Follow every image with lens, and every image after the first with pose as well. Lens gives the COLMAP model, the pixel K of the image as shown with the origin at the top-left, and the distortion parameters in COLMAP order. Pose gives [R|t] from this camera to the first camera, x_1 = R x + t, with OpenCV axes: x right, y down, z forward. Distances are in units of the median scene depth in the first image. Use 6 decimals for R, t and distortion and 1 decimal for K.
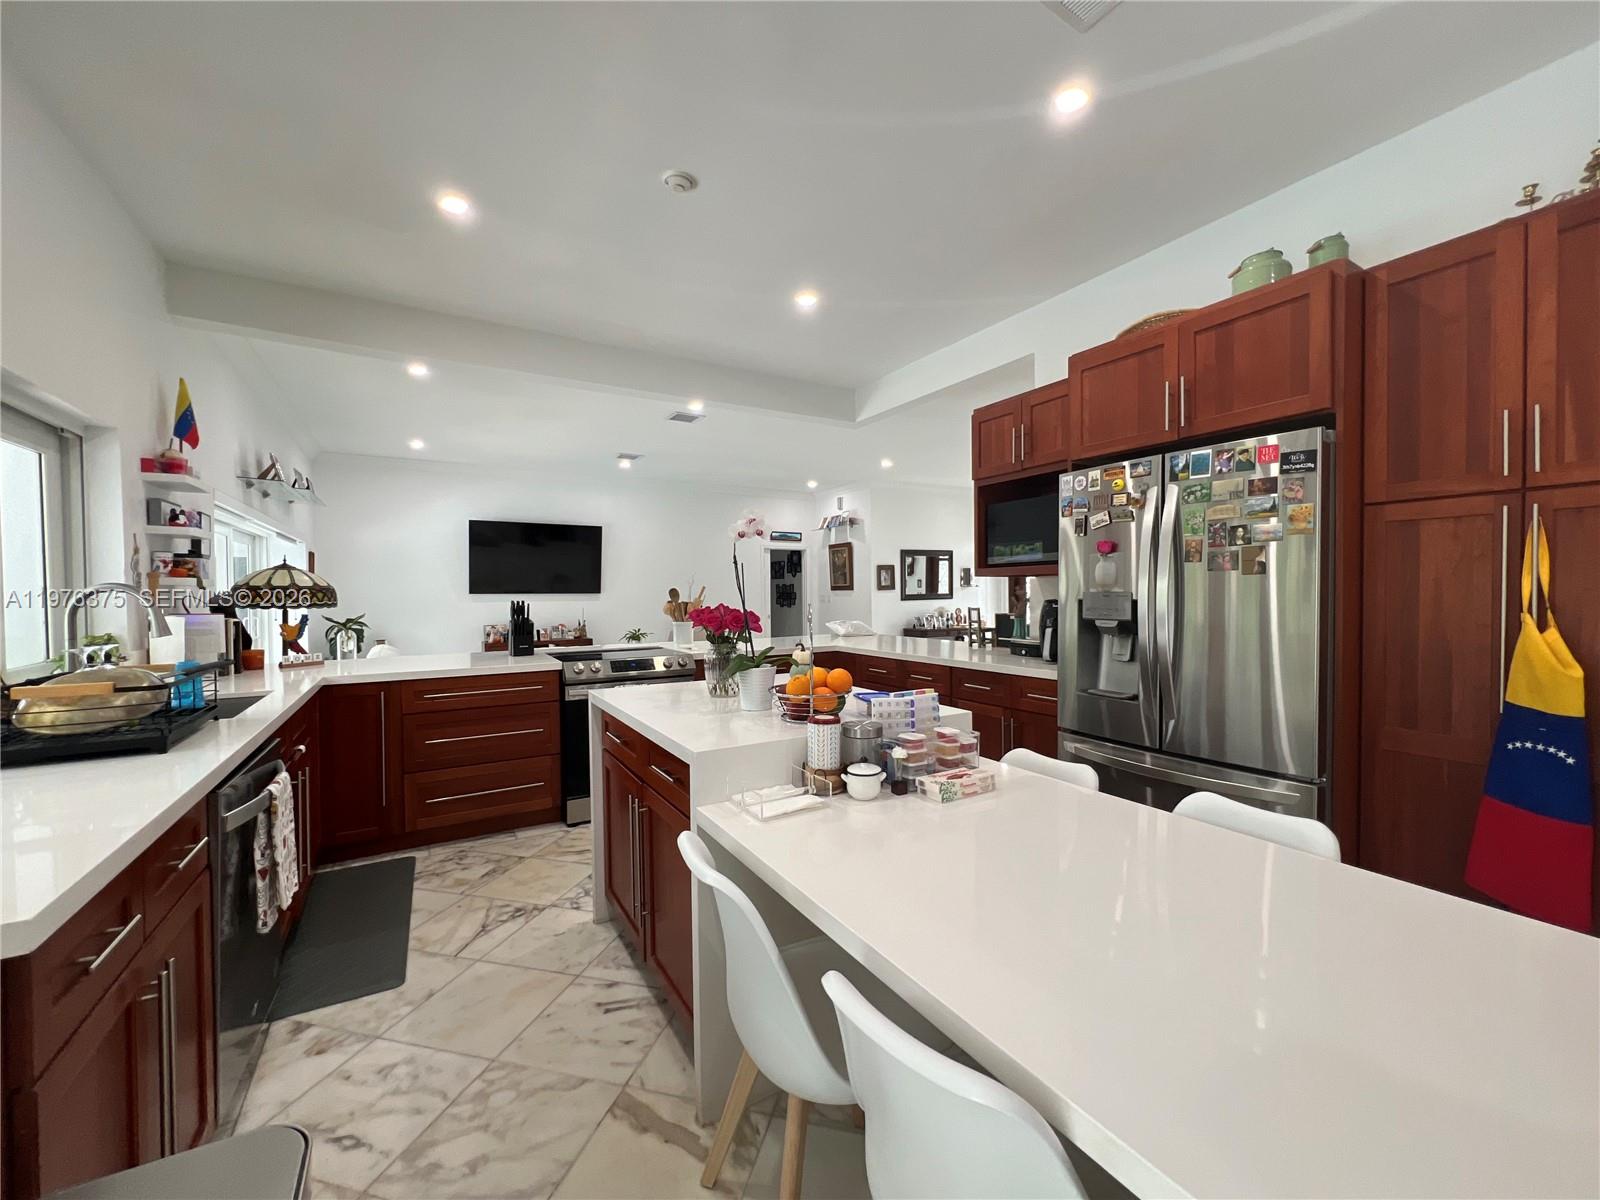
lens RADIAL K [[641.8, 0, 792.4], [0, 641.8, 604.0], [0, 0, 1]] dist [0.000596, 0.000601]
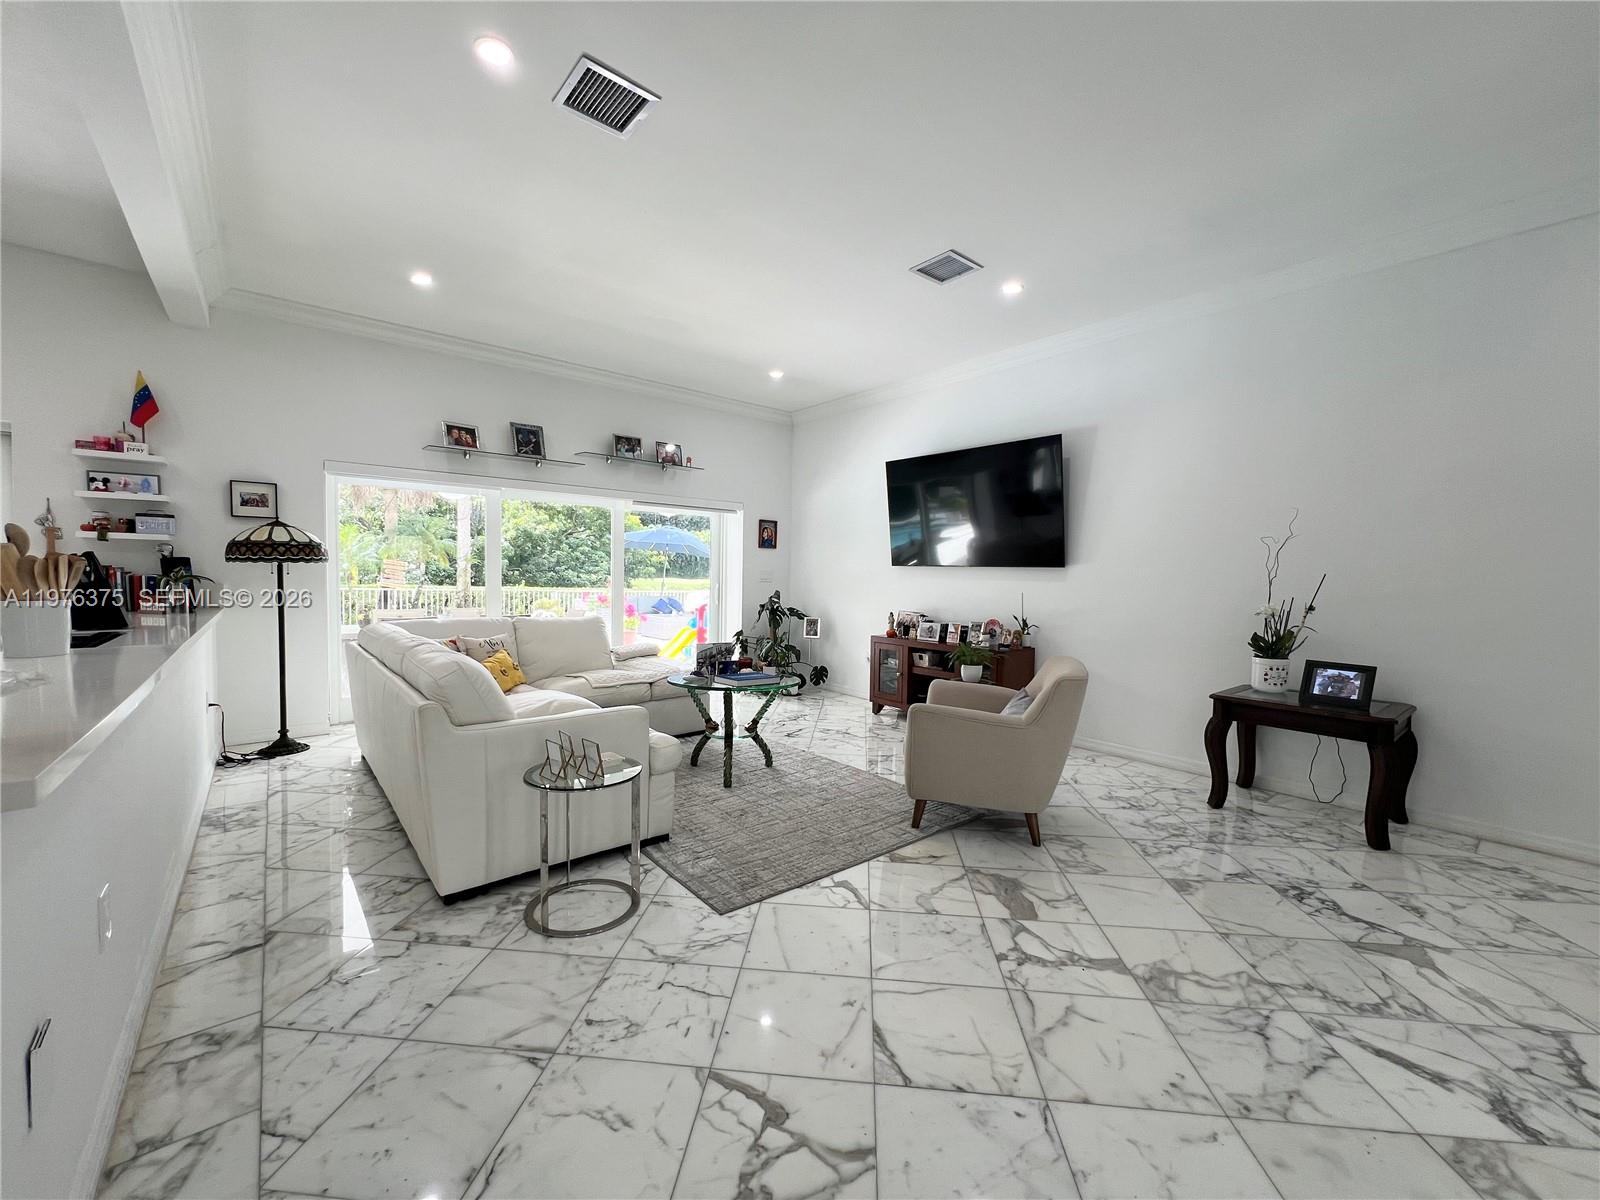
lens RADIAL K [[641.8, 0, 800.3], [0, 641.8, 602.0], [0, 0, 1]] dist [0.000596, 0.000601]
pose [[0.161916, 0.055251, -0.985257, 0.464064], [-0.039368, 0.997998, 0.049495, -0.016875], [0.986019, 0.030774, 0.163767, 1.934785]]
